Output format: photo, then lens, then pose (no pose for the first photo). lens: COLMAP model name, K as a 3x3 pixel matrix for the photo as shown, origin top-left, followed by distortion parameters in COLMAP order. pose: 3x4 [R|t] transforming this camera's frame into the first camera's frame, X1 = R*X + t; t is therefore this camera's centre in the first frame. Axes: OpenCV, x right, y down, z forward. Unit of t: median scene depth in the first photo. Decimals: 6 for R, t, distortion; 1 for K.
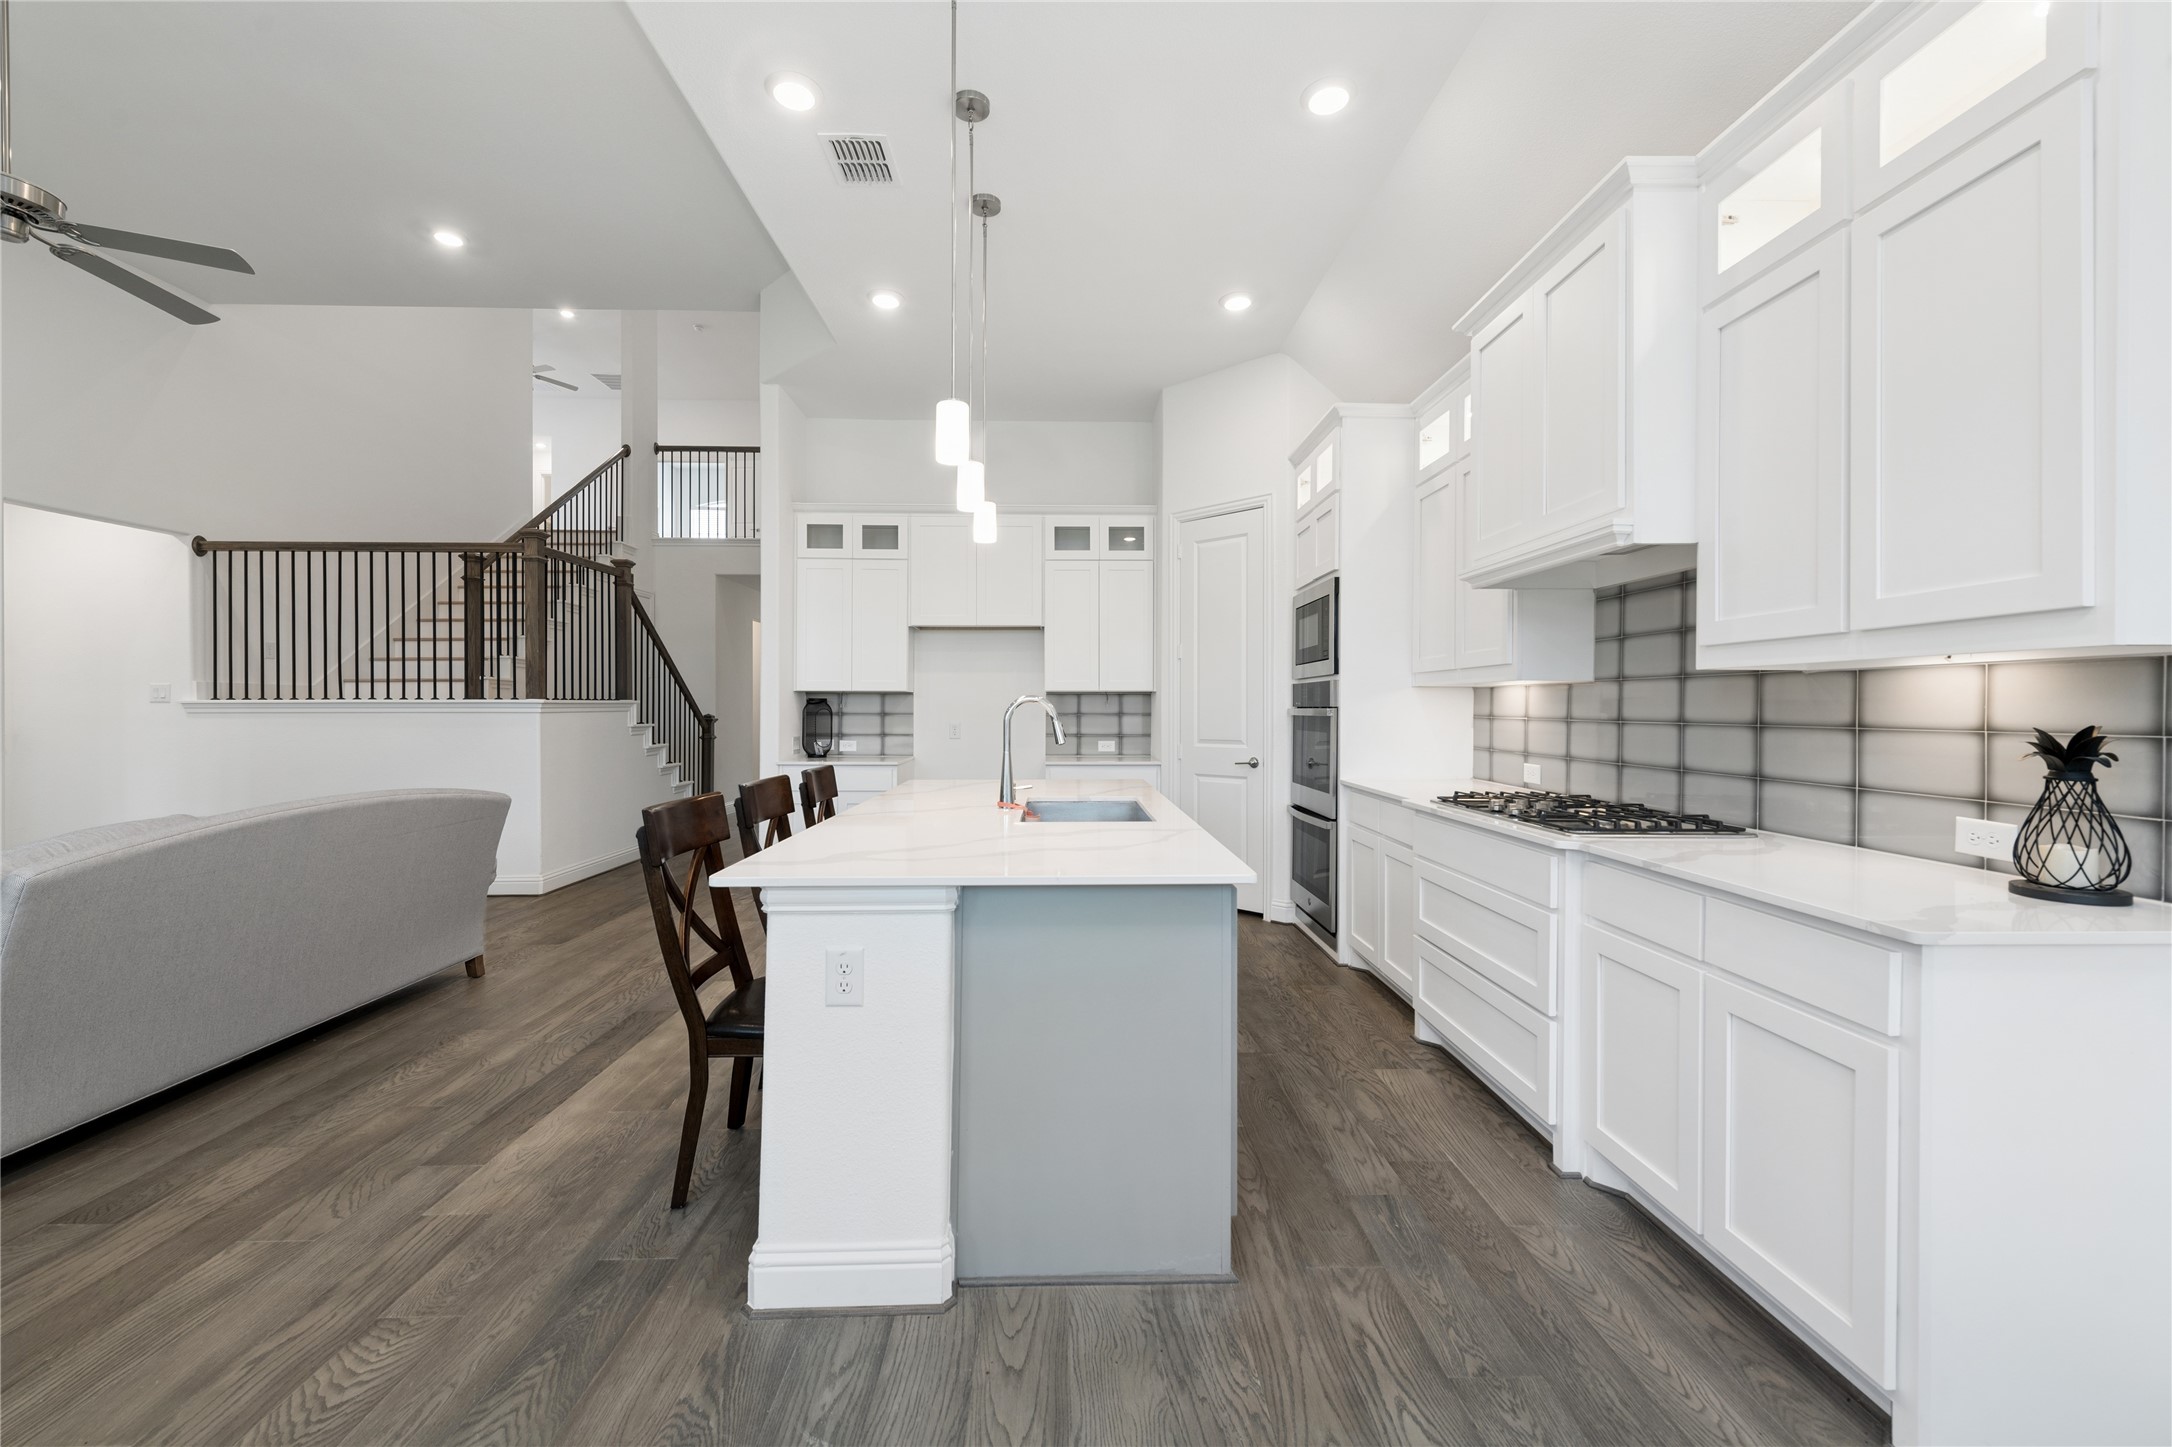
lens RADIAL K [[881.1, 0, 1090.4], [0, 881.1, 709.3], [0, 0, 1]] dist [0.001265, 0.000159]
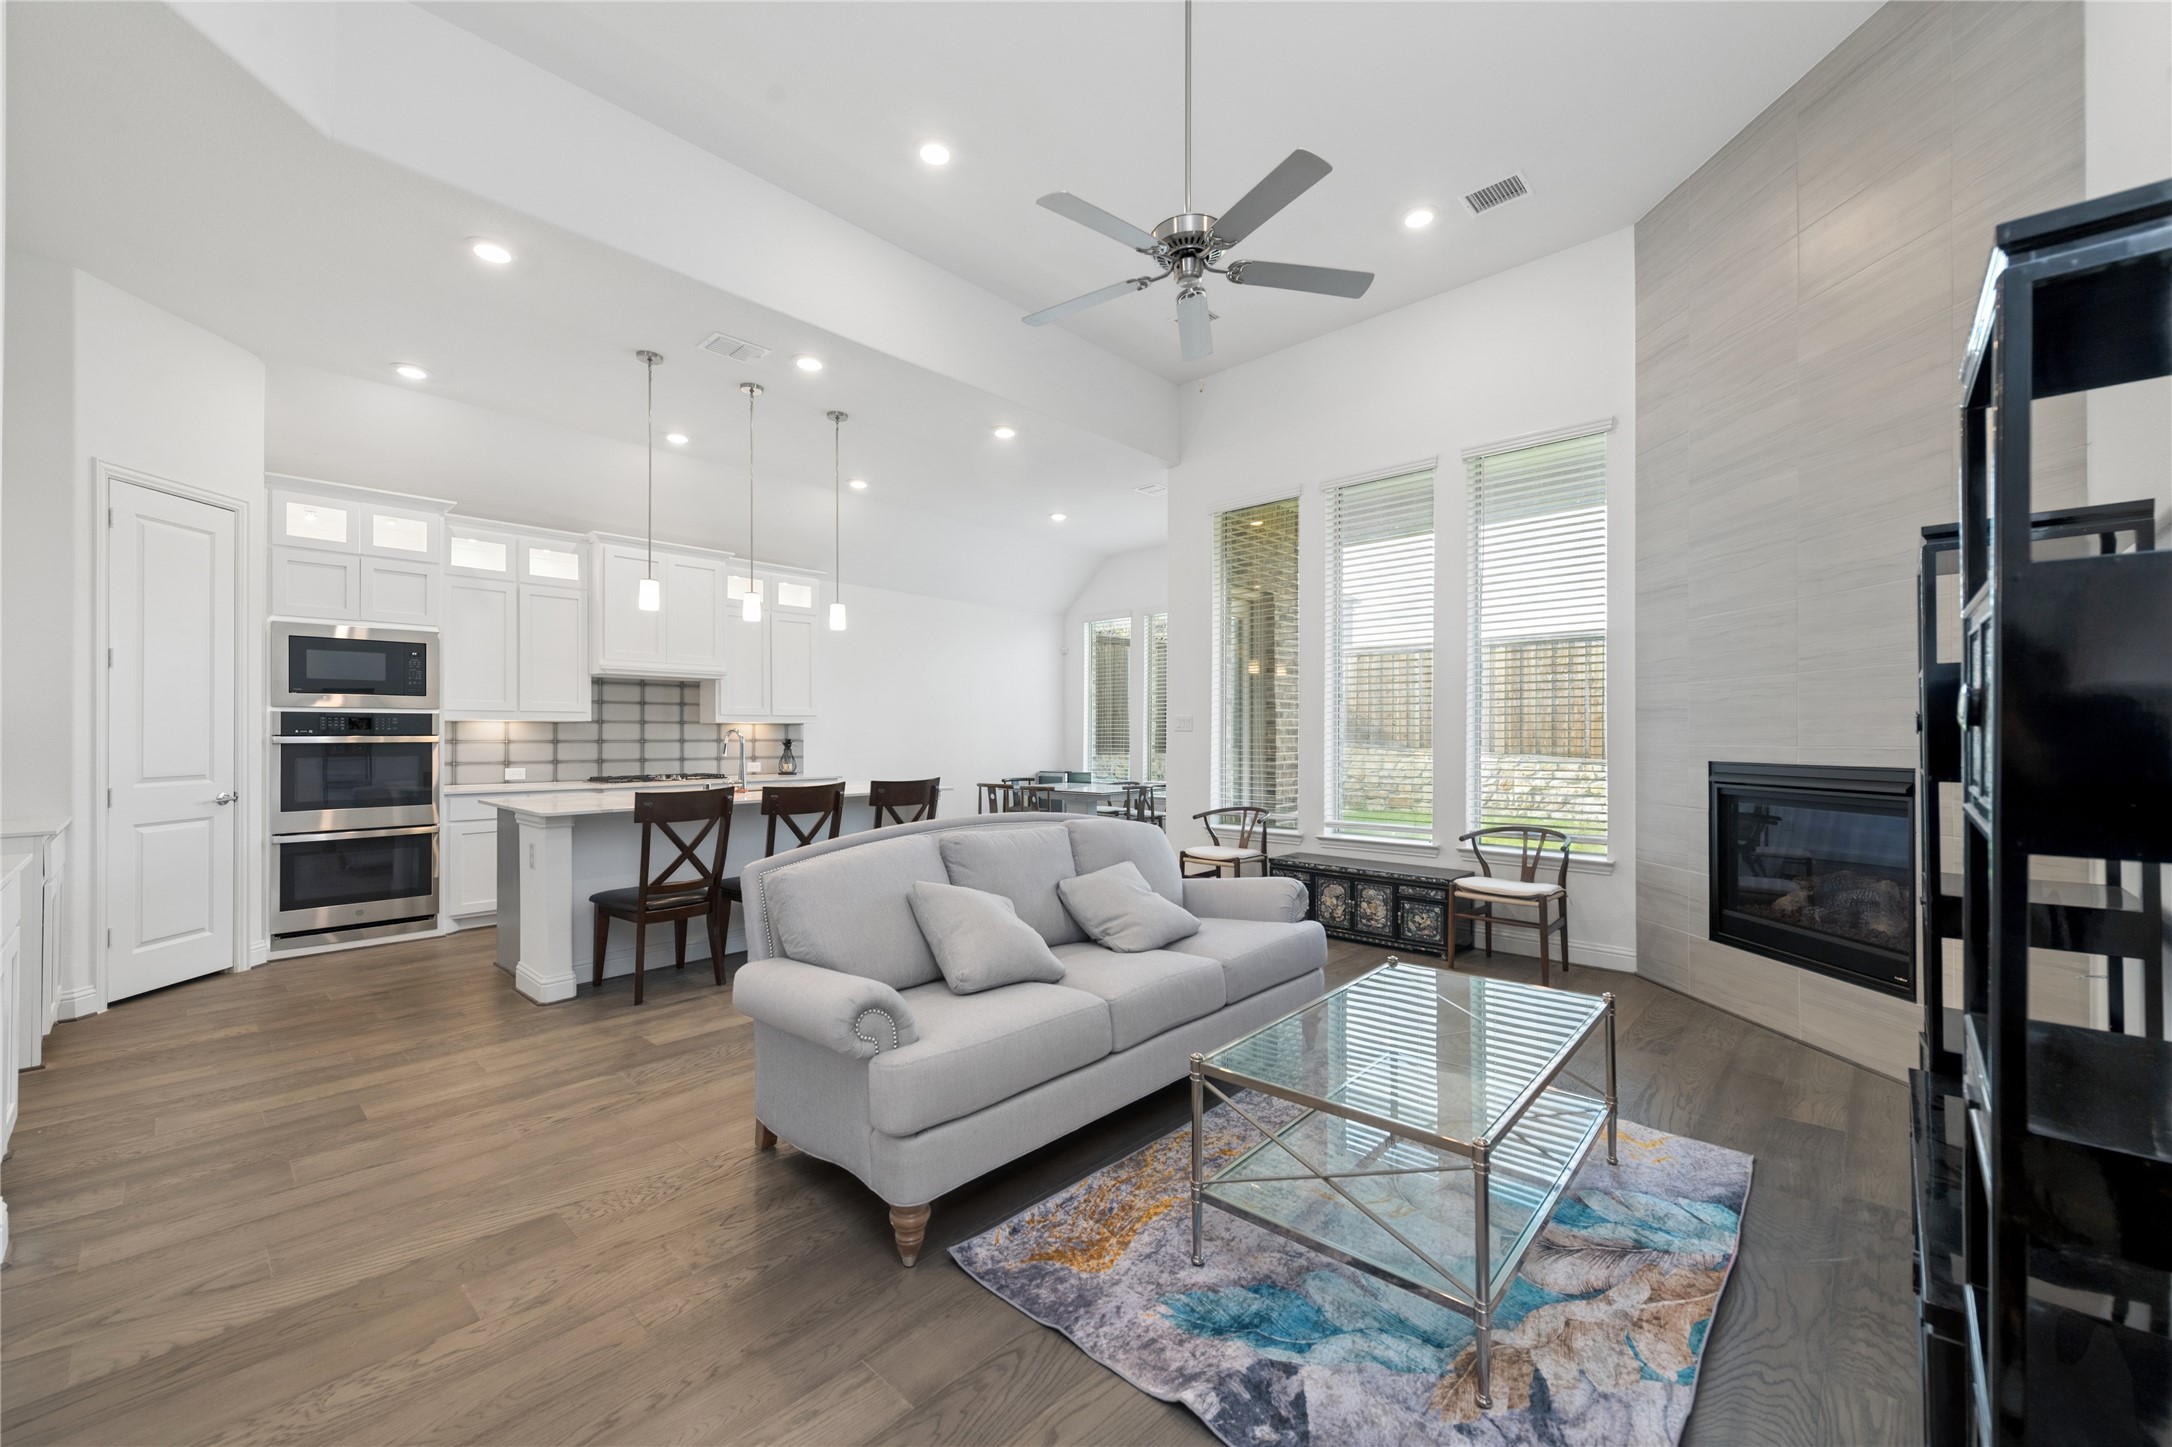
lens RADIAL K [[860.7, 0, 1056.9], [0, 860.7, 731.3], [0, 0, 1]] dist [-0.002130, -0.000617]
pose [[-0.696691, 0.000362, 0.717372, -1.795529], [0.001024, 0.999999, 0.000490, -0.011180], [-0.717371, 0.001076, -0.696691, 1.783404]]
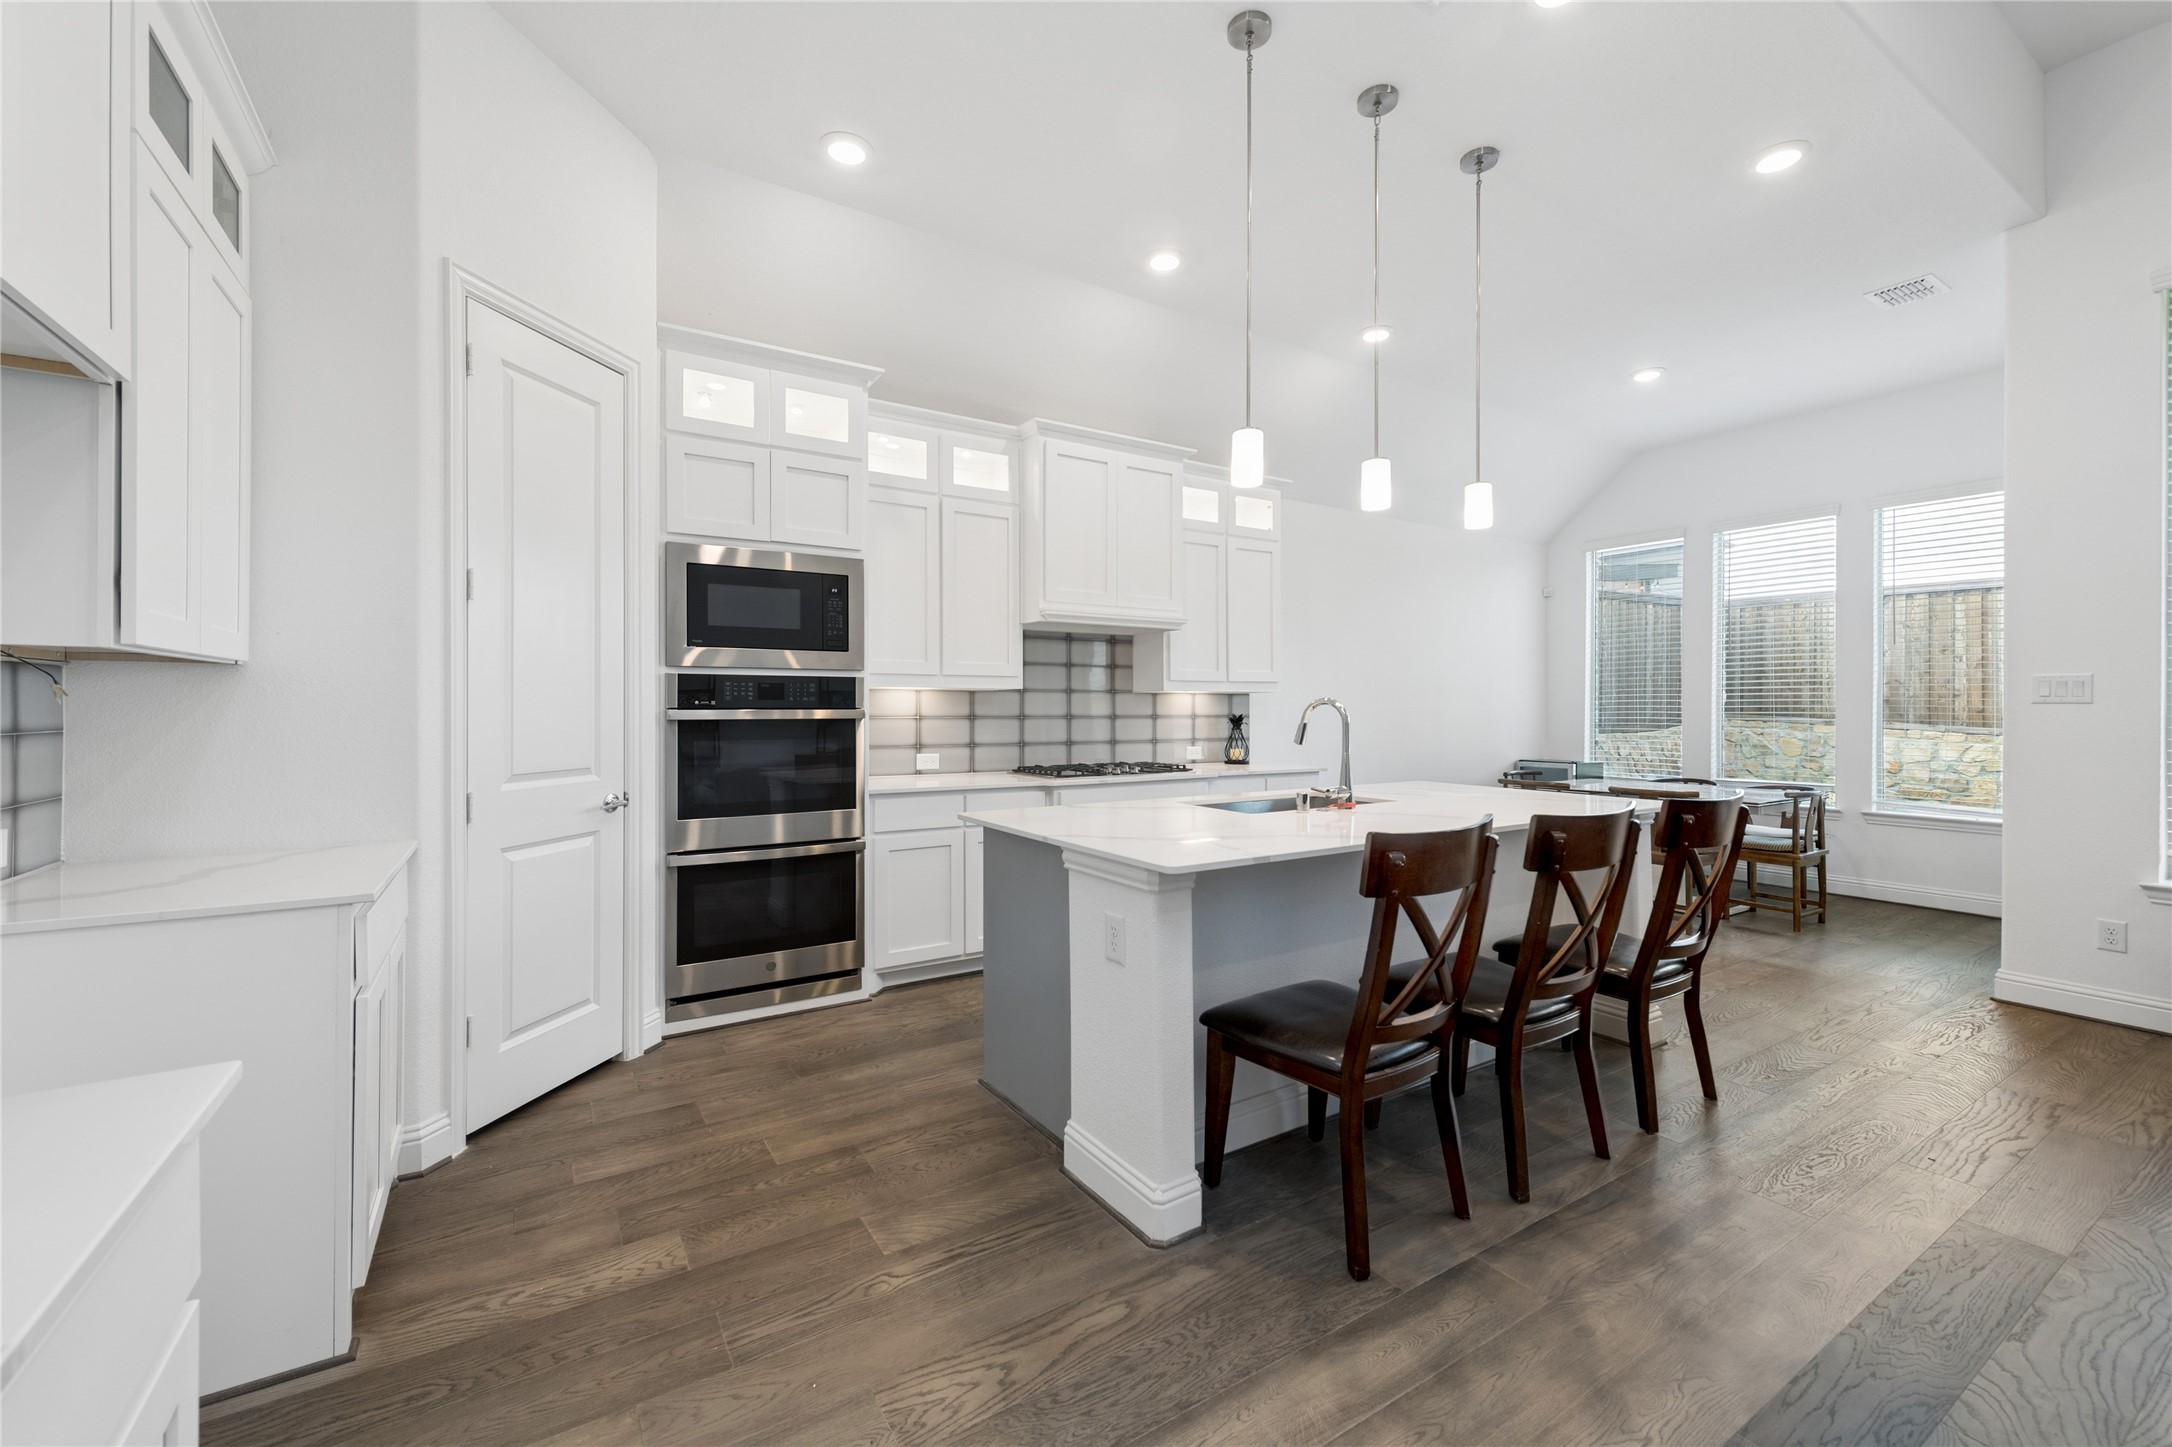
lens RADIAL K [[858.8, 0, 1052.6], [0, 858.8, 709.4], [0, 0, 1]] dist [0.001279, -0.000183]
pose [[-0.487442, -0.007539, 0.873123, -0.813686], [-0.001716, 0.999969, 0.007676, -0.012539], [-0.873154, 0.002243, -0.487440, 1.822878]]
